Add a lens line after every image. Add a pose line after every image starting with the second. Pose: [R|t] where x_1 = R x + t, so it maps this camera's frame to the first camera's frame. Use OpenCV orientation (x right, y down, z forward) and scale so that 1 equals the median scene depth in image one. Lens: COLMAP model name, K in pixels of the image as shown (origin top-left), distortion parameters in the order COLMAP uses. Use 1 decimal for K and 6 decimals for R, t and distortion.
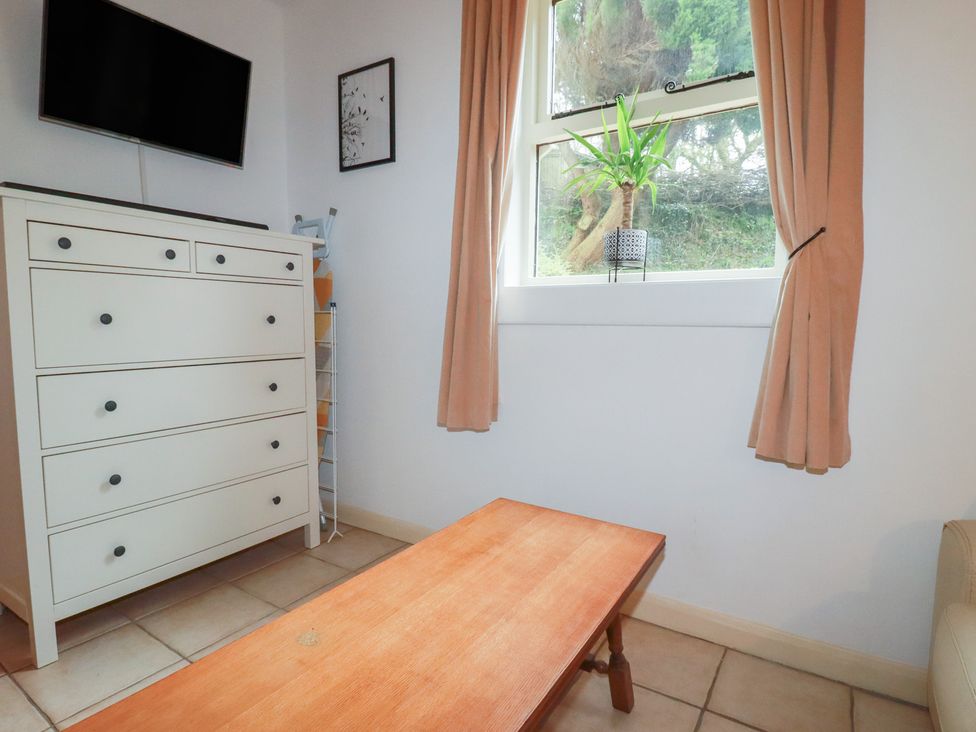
lens RADIAL K [[533.9, 0, 488.0], [0, 533.9, 366.0], [0, 0, 1]] dist [-0.001558, -0.000950]
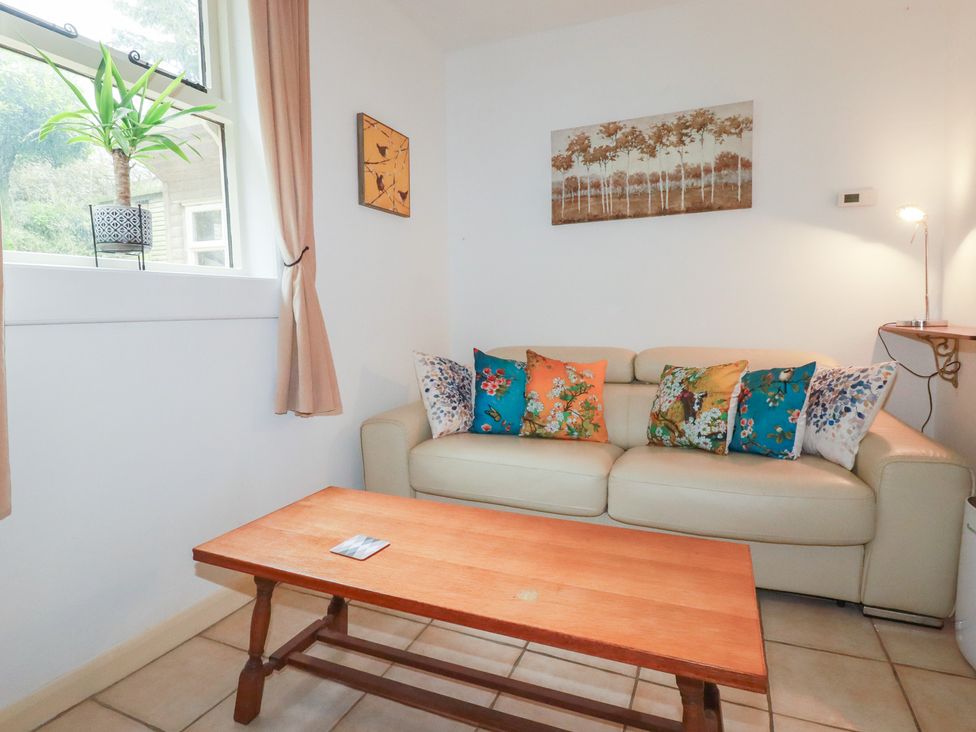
lens RADIAL K [[533.9, 0, 488.0], [0, 533.9, 366.0], [0, 0, 1]] dist [-0.001558, -0.000950]
pose [[-0.159059, -0.120748, 0.979857, -0.867668], [0.093834, 0.986151, 0.136756, -0.090549], [-0.982800, 0.113696, -0.145526, 0.743974]]
